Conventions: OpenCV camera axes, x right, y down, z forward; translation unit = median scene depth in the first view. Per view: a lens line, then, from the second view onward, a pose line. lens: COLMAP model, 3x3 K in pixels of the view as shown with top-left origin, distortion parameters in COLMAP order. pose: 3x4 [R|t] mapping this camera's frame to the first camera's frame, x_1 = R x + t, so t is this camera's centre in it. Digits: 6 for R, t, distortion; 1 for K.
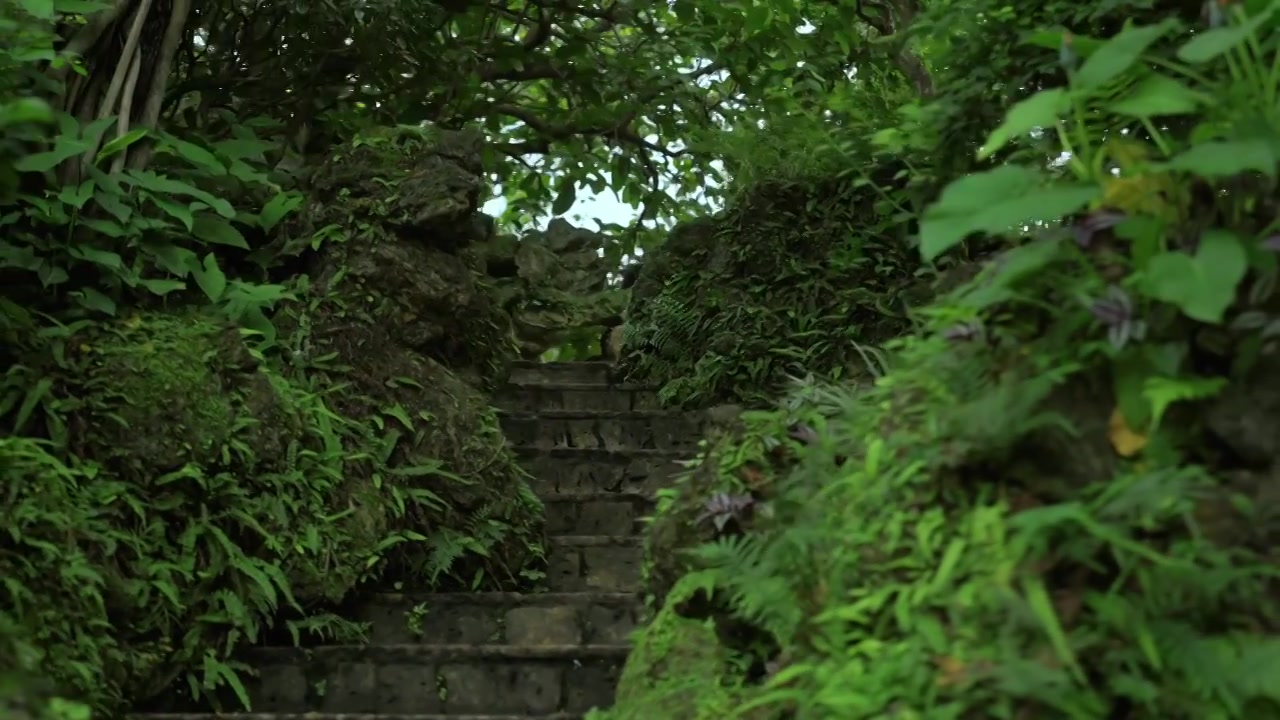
lens RADIAL K [[1941.1, 0, 640.0], [0, 1941.1, 360.0], [0, 0, 1]] dist [0.136238, -0.059044]
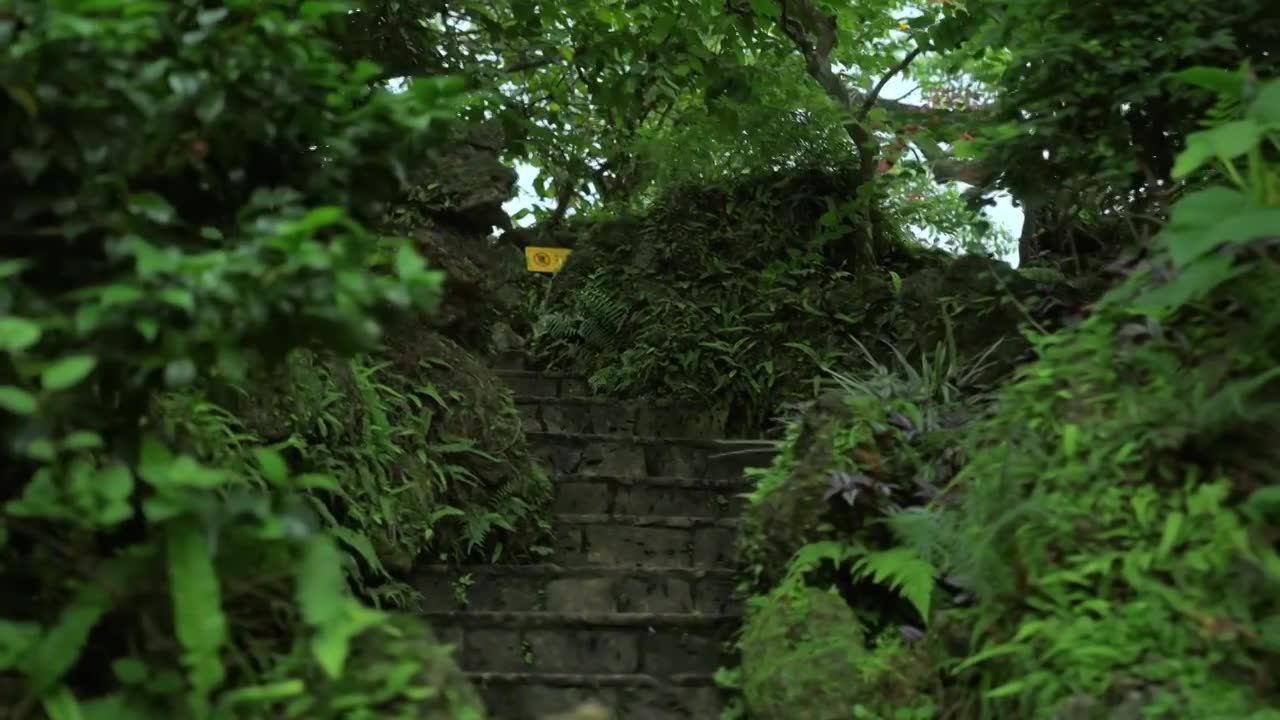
lens RADIAL K [[1941.1, 0, 640.0], [0, 1941.1, 360.0], [0, 0, 1]] dist [0.136238, -0.059044]
pose [[0.984425, 0.030333, 0.173168, -0.198409], [-0.030612, 0.999531, -0.001056, 0.007916], [-0.173118, -0.004262, 0.984892, -0.041852]]
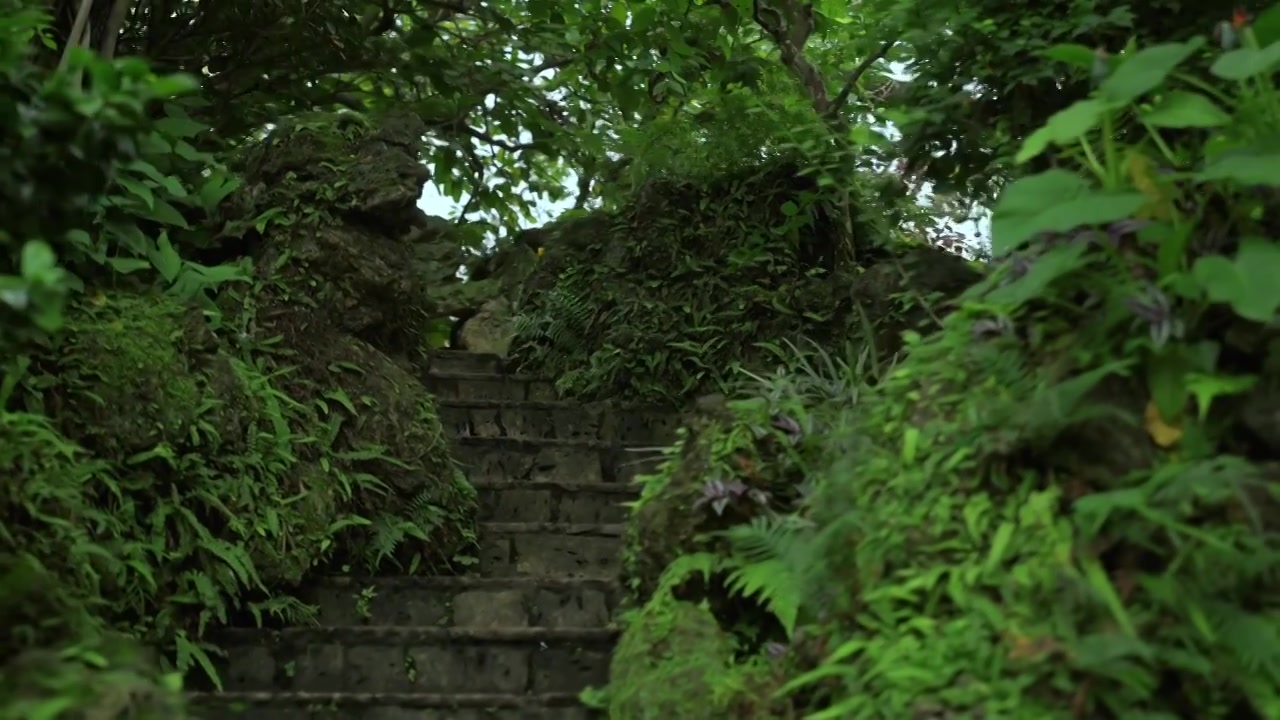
lens RADIAL K [[1941.1, 0, 640.0], [0, 1941.1, 360.0], [0, 0, 1]] dist [0.136238, -0.059044]
pose [[0.992611, 0.021241, 0.119464, -0.093374], [-0.021409, 0.999771, 0.000120, 0.004540], [-0.119435, -0.002676, 0.992838, -0.015213]]
